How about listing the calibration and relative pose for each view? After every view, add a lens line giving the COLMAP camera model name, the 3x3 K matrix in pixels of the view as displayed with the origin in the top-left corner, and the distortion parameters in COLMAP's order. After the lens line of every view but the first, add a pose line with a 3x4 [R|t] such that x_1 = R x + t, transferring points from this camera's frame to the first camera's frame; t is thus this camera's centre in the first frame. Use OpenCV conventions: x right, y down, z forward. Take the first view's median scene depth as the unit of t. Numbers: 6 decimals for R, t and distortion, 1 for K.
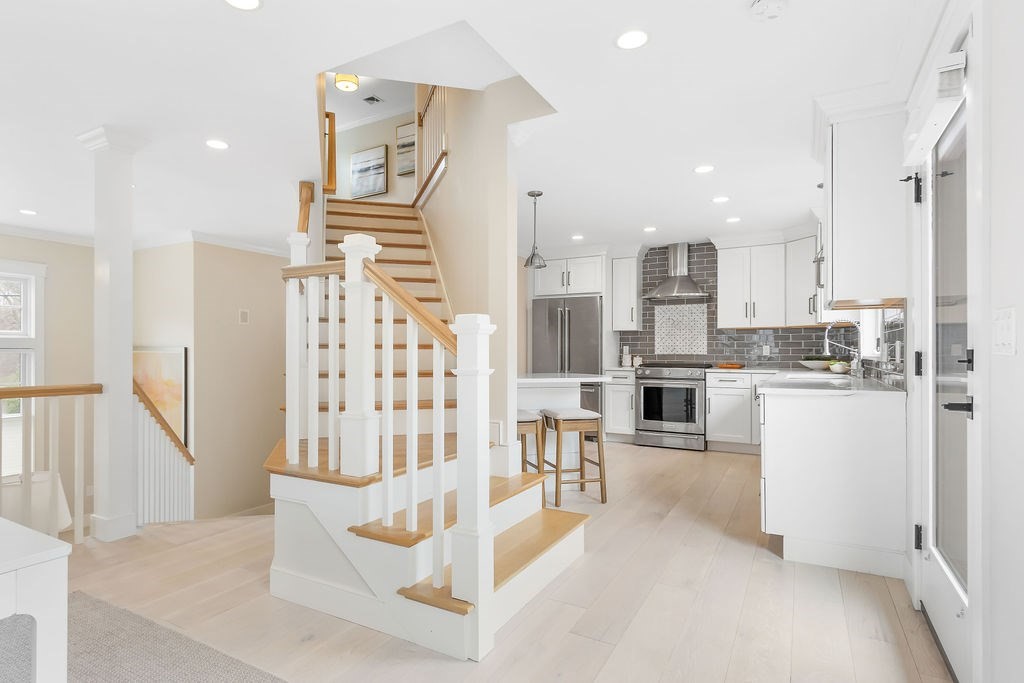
lens RADIAL K [[554.9, 0, 477.0], [0, 554.9, 351.3], [0, 0, 1]] dist [0.002136, 0.000286]
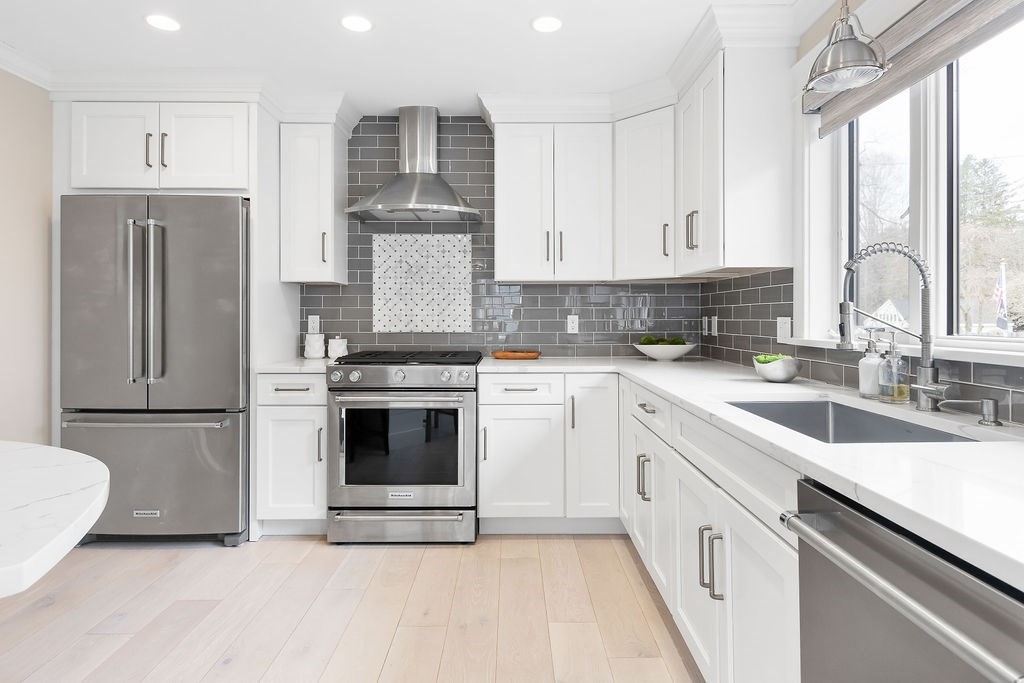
lens RADIAL K [[562.7, 0, 518.0], [0, 562.7, 317.5], [0, 0, 1]] dist [0.002688, 0.000490]
pose [[0.853689, -0.001369, 0.520782, 0.179686], [0.001323, 0.999999, 0.000460, -0.008302], [-0.520782, 0.000296, 0.853689, 0.535106]]
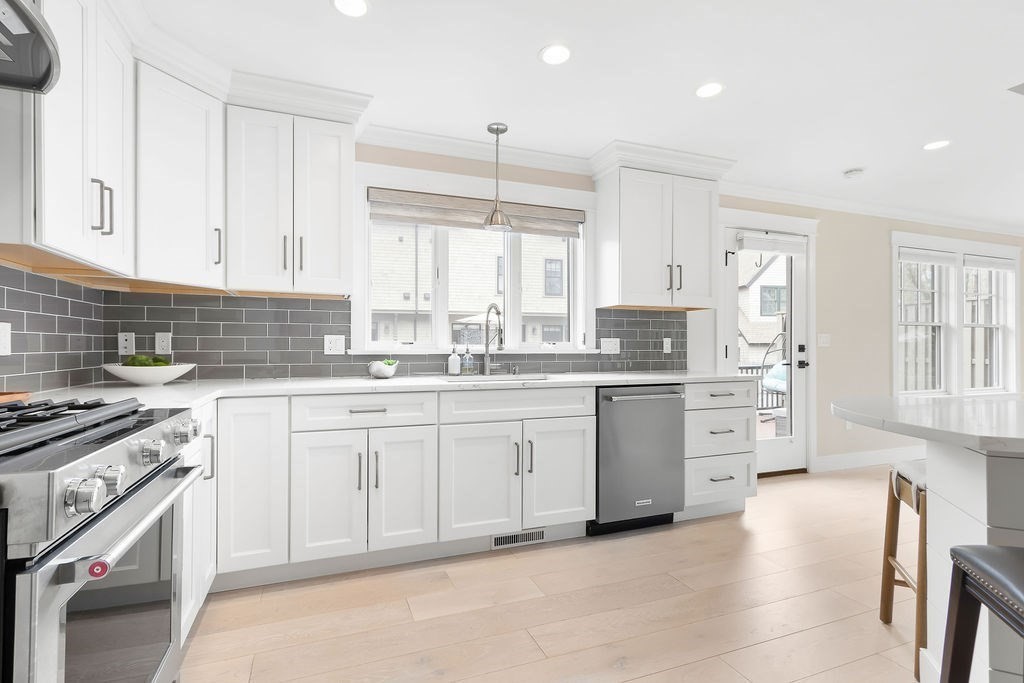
lens RADIAL K [[468.7, 0, 500.3], [0, 468.7, 339.4], [0, 0, 1]] dist [0.002597, -0.000046]
pose [[-0.775870, -0.000696, 0.630892, 0.142547], [-0.005467, 0.999969, -0.005620, -0.002672], [-0.630869, -0.007810, -0.775850, 0.998452]]
